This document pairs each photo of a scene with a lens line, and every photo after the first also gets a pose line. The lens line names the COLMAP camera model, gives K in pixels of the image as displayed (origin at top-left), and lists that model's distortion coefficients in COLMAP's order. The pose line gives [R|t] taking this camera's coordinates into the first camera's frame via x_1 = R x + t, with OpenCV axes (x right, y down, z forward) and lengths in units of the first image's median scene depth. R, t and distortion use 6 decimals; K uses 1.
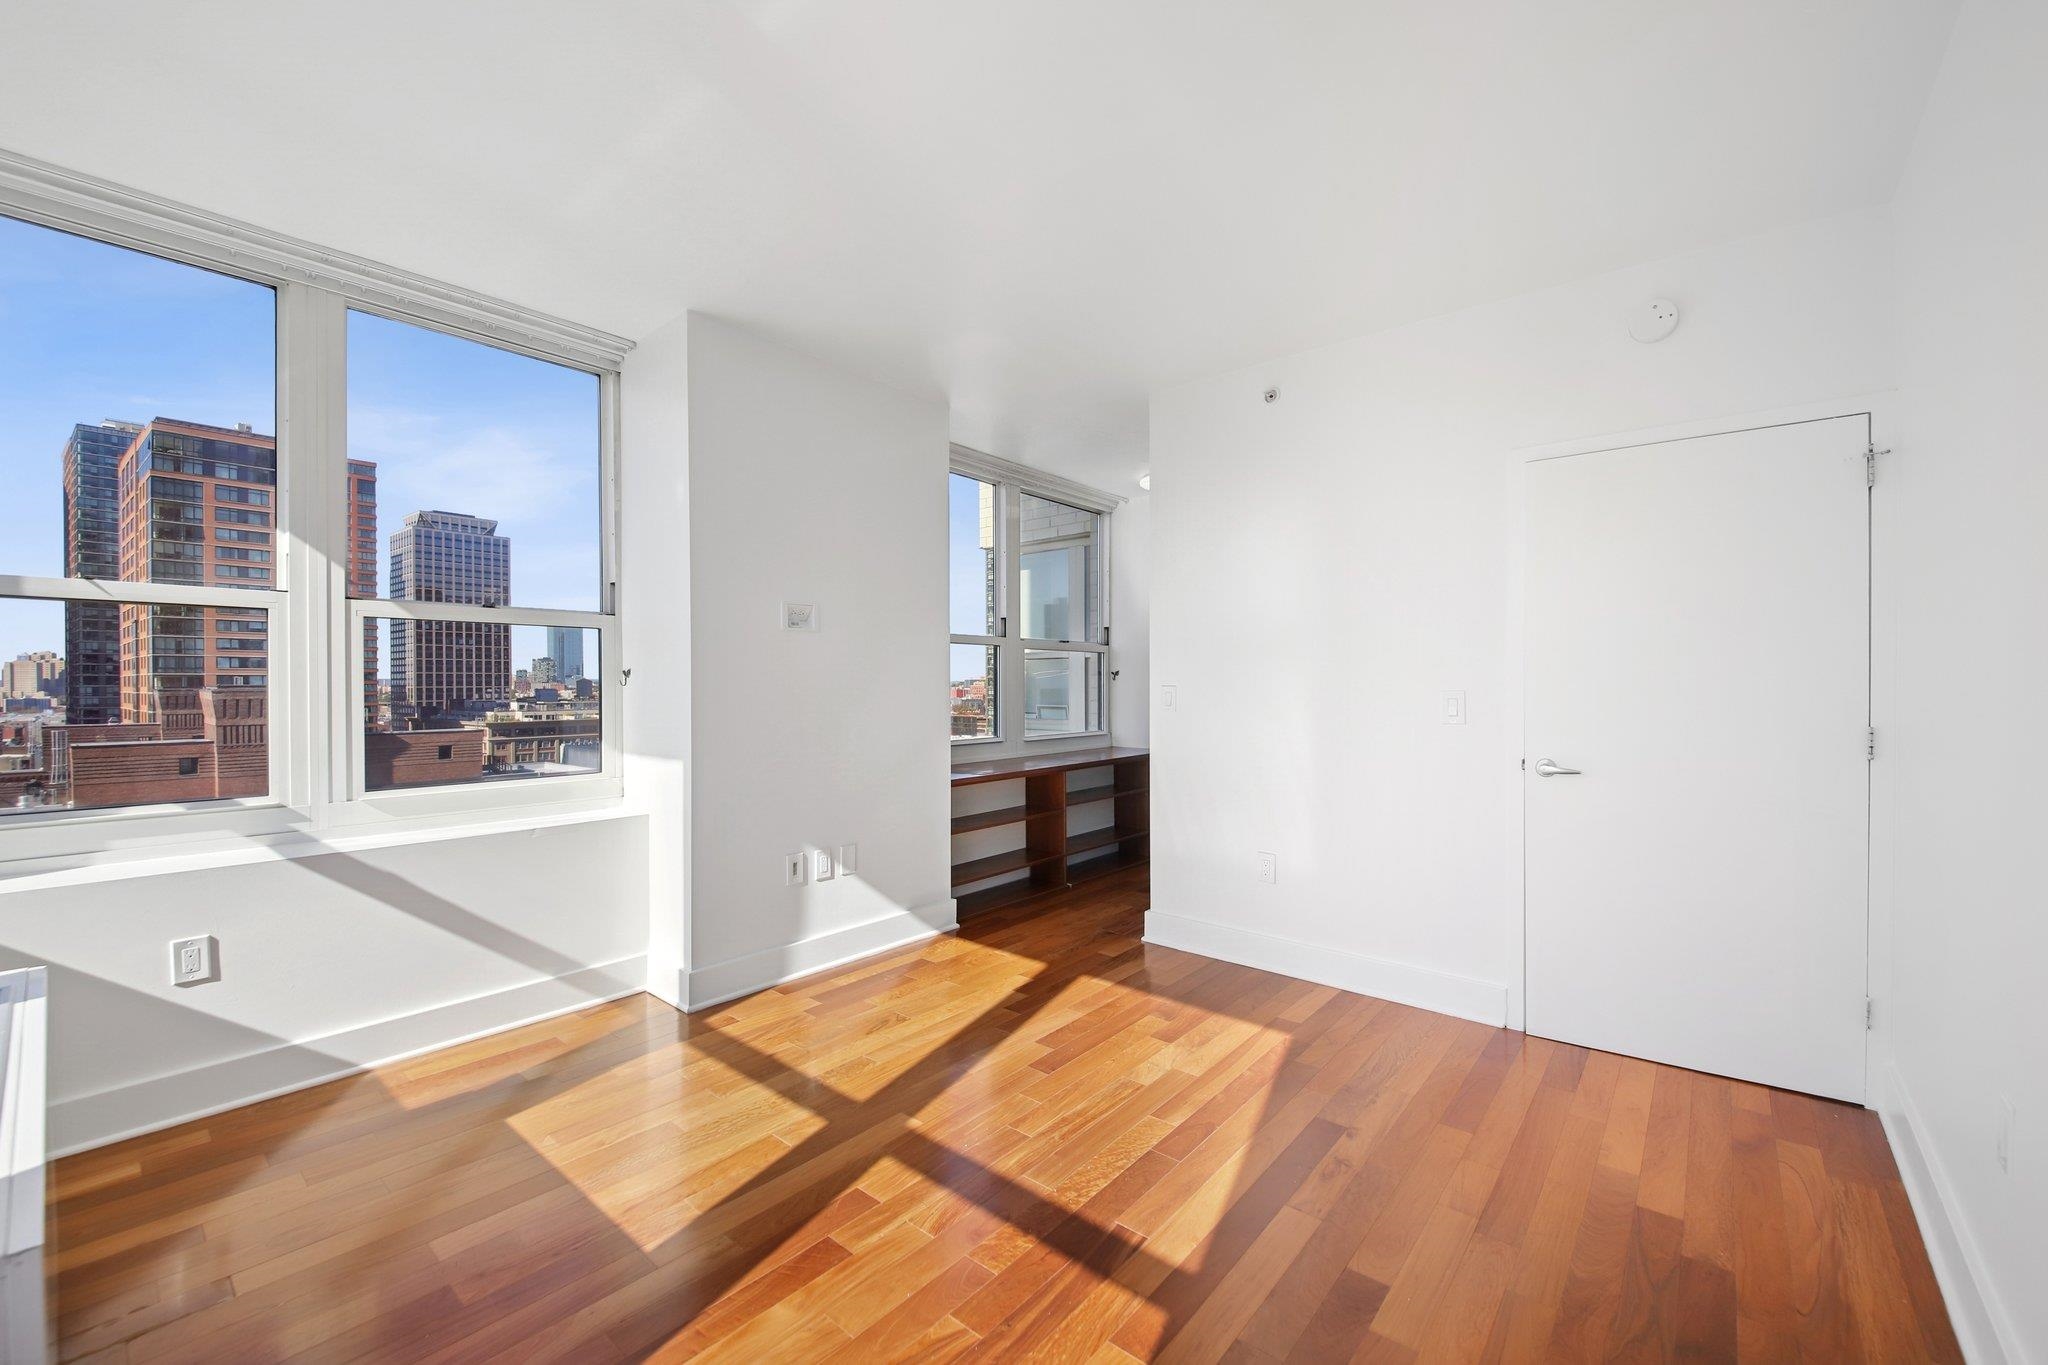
lens RADIAL K [[812.1, 0, 1032.4], [0, 812.1, 707.7], [0, 0, 1]] dist [0.001542, -0.000128]
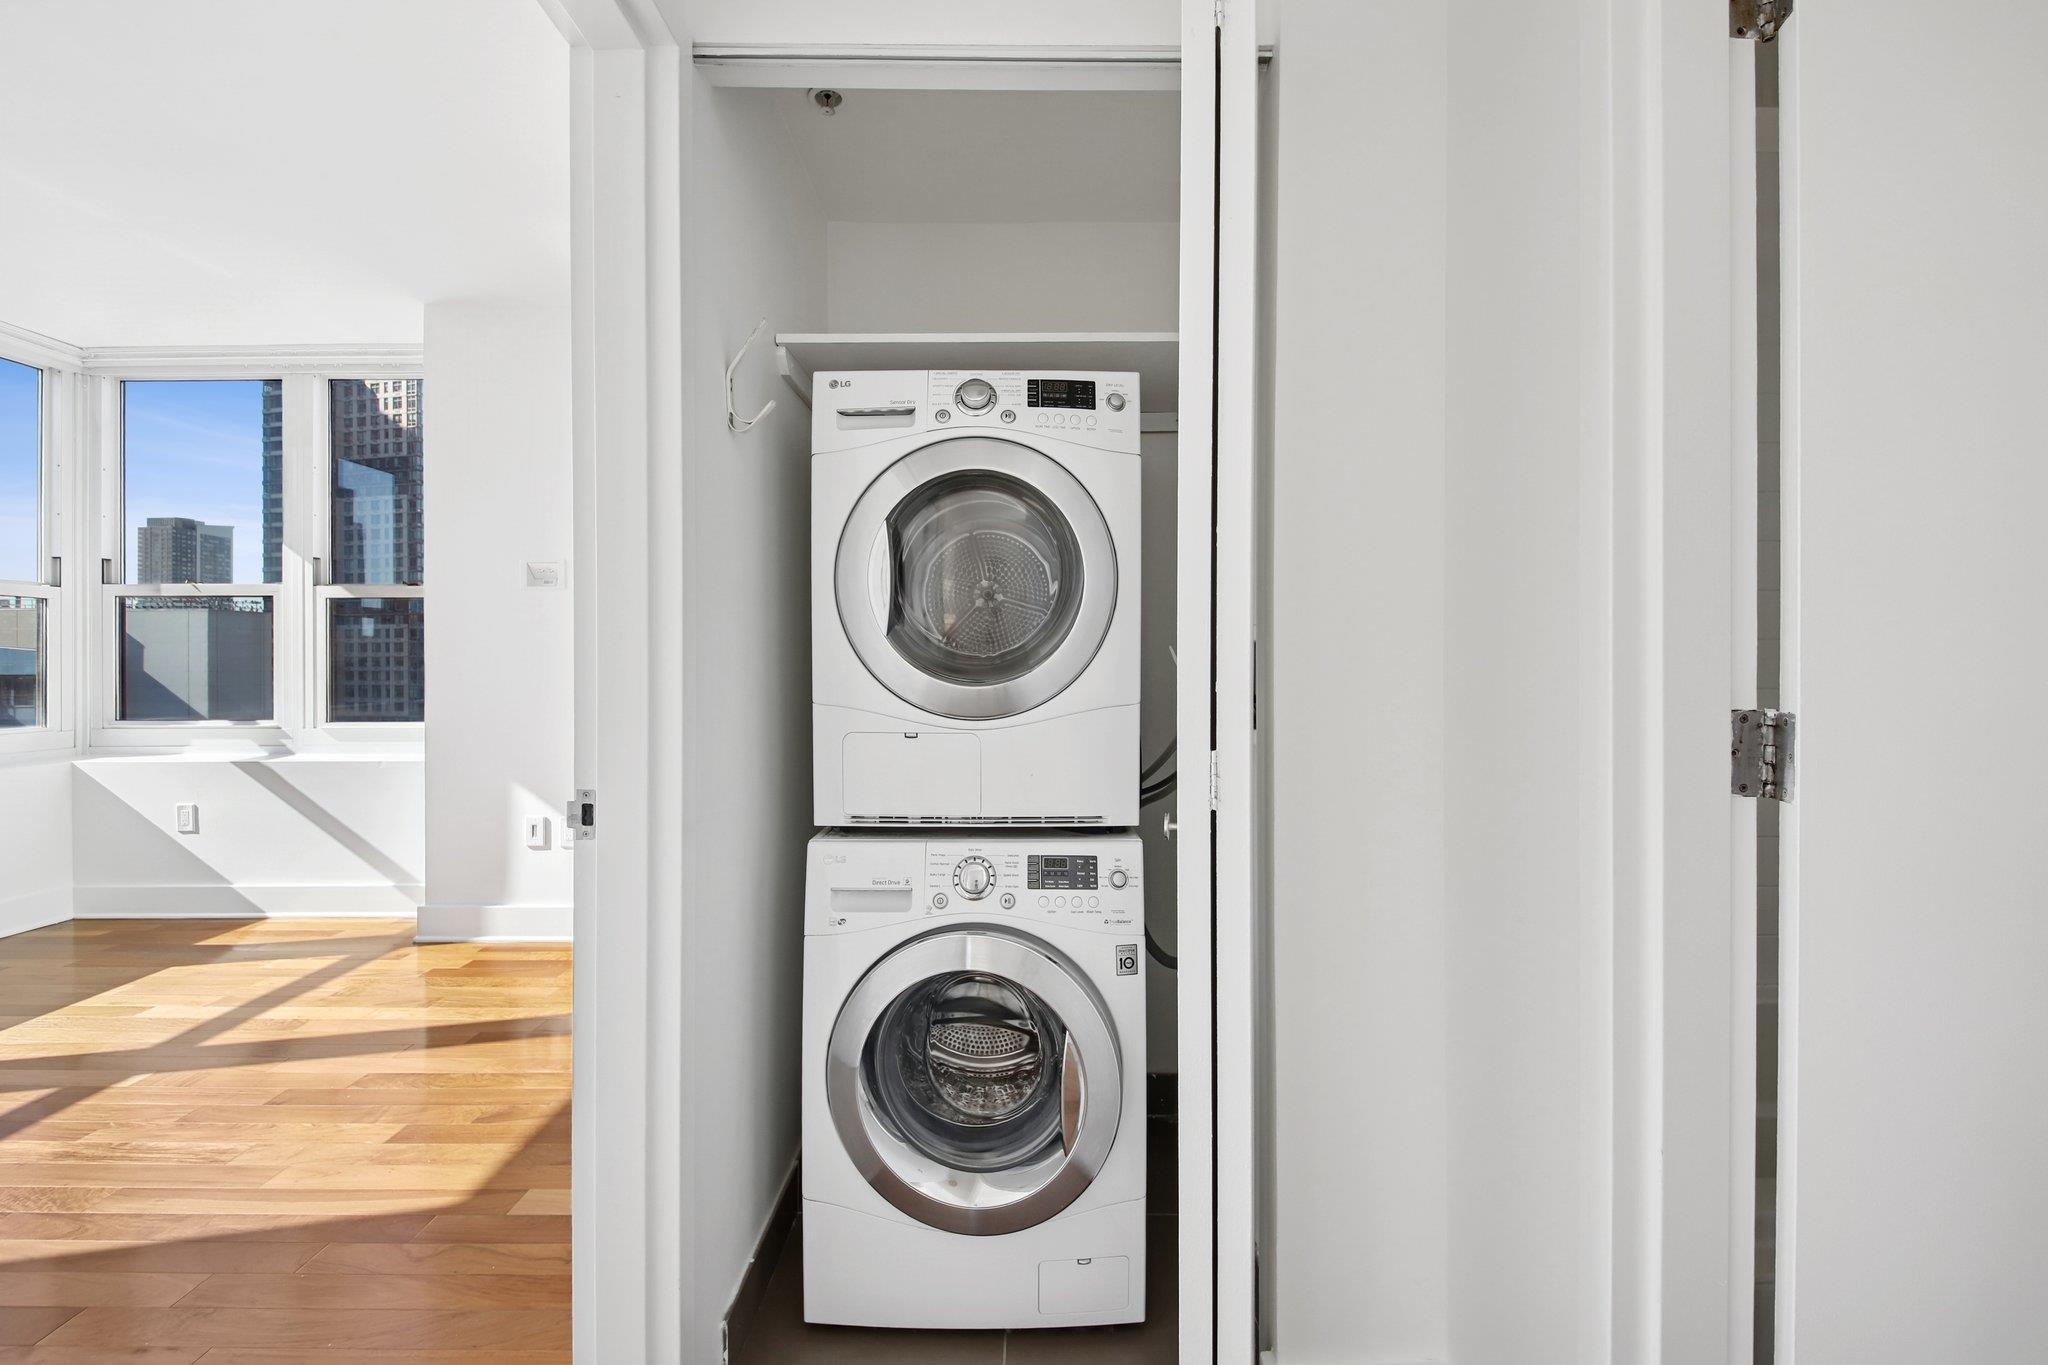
lens RADIAL K [[899.3, 0, 1024.0], [0, 899.3, 682.5], [0, 0, 1]] dist [-0.001005, -0.000162]
pose [[0.645011, 0.029362, -0.763609, 1.225188], [-0.022531, 0.999558, 0.019402, -0.025069], [0.763841, 0.004690, 0.645387, 0.991105]]
